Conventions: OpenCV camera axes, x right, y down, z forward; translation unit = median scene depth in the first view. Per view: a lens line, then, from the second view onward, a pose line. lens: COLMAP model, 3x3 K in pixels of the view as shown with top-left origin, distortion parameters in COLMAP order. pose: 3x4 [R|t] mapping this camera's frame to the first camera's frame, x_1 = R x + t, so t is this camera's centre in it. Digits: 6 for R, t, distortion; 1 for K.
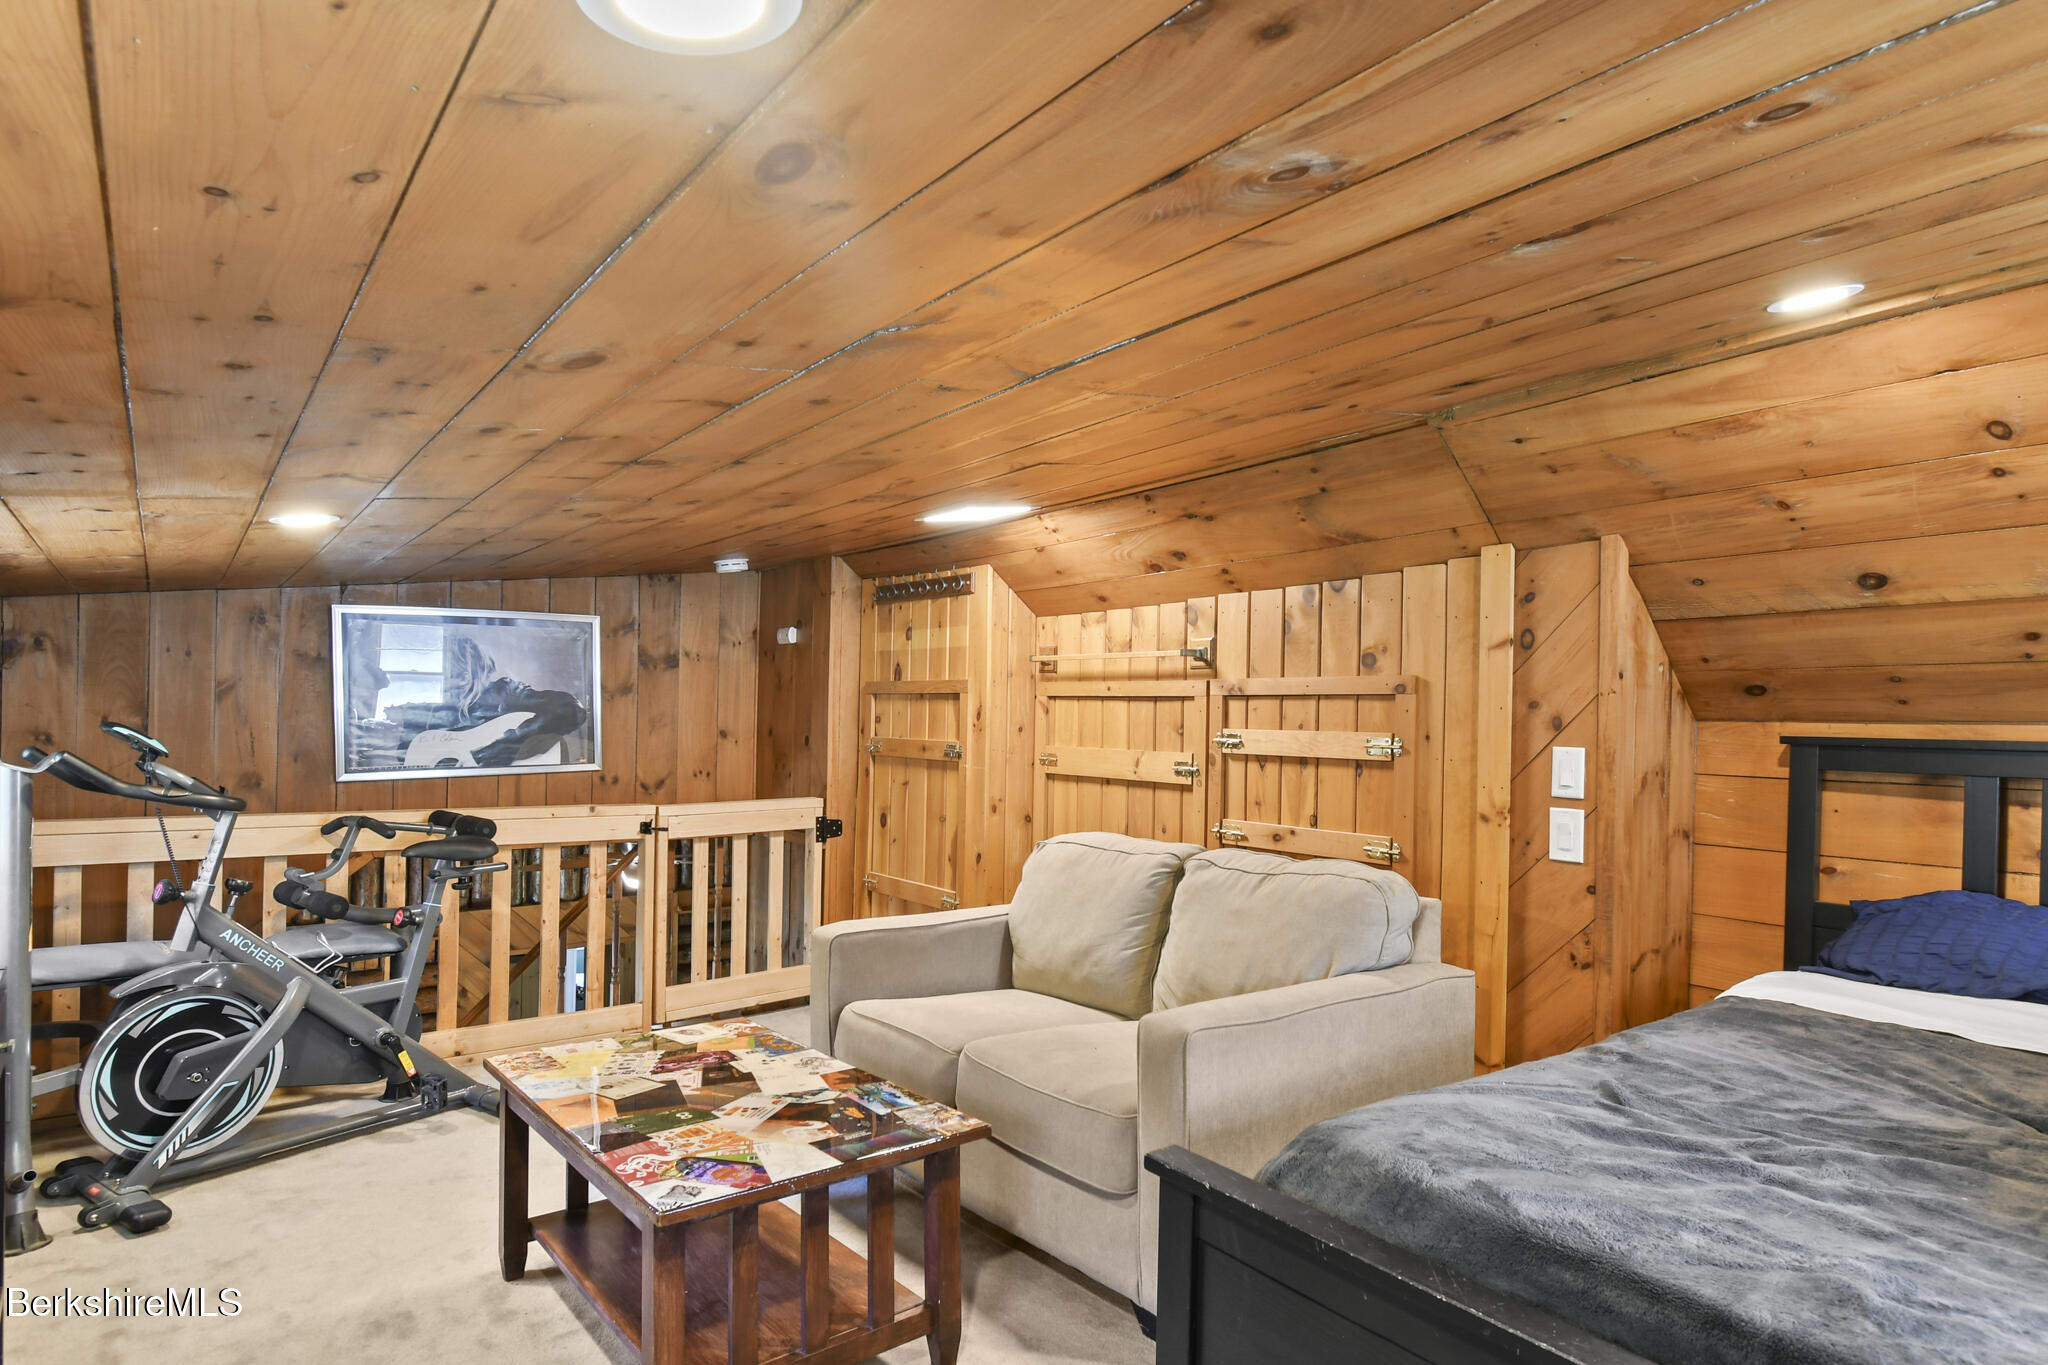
lens RADIAL K [[1083.1, 0, 1027.2], [0, 1083.1, 679.9], [0, 0, 1]] dist [-0.000734, 0.000135]
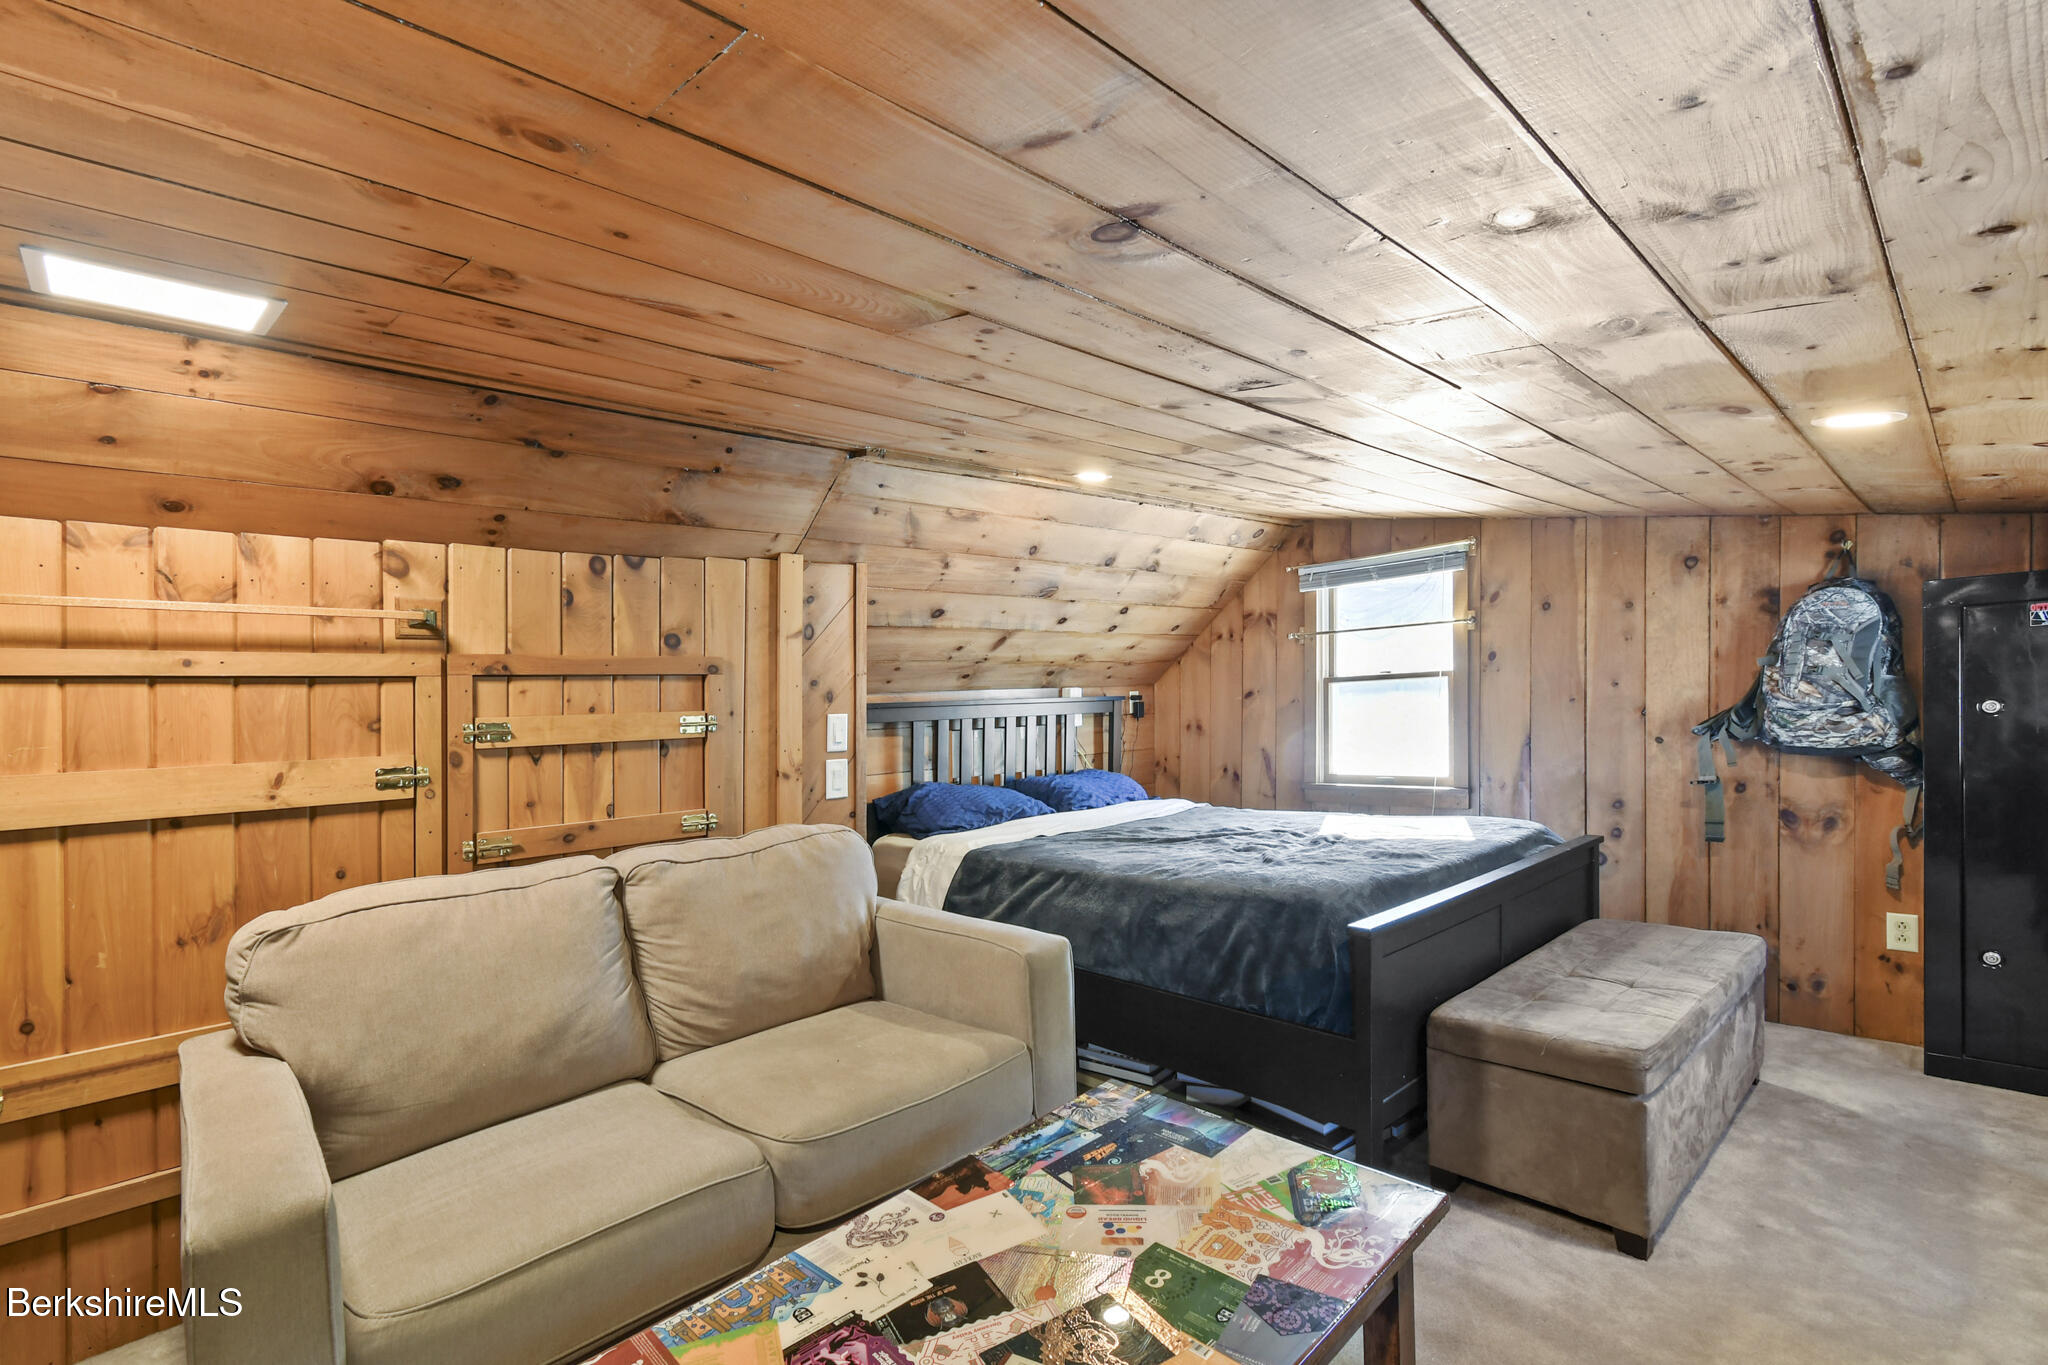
lens RADIAL K [[911.0, 0, 1027.6], [0, 911.0, 694.6], [0, 0, 1]] dist [0.003517, -0.001477]
pose [[-0.086297, -0.000920, 0.996269, -0.559006], [0.003206, 0.999994, 0.001201, 0.031911], [-0.996264, 0.003298, -0.086294, 0.732733]]
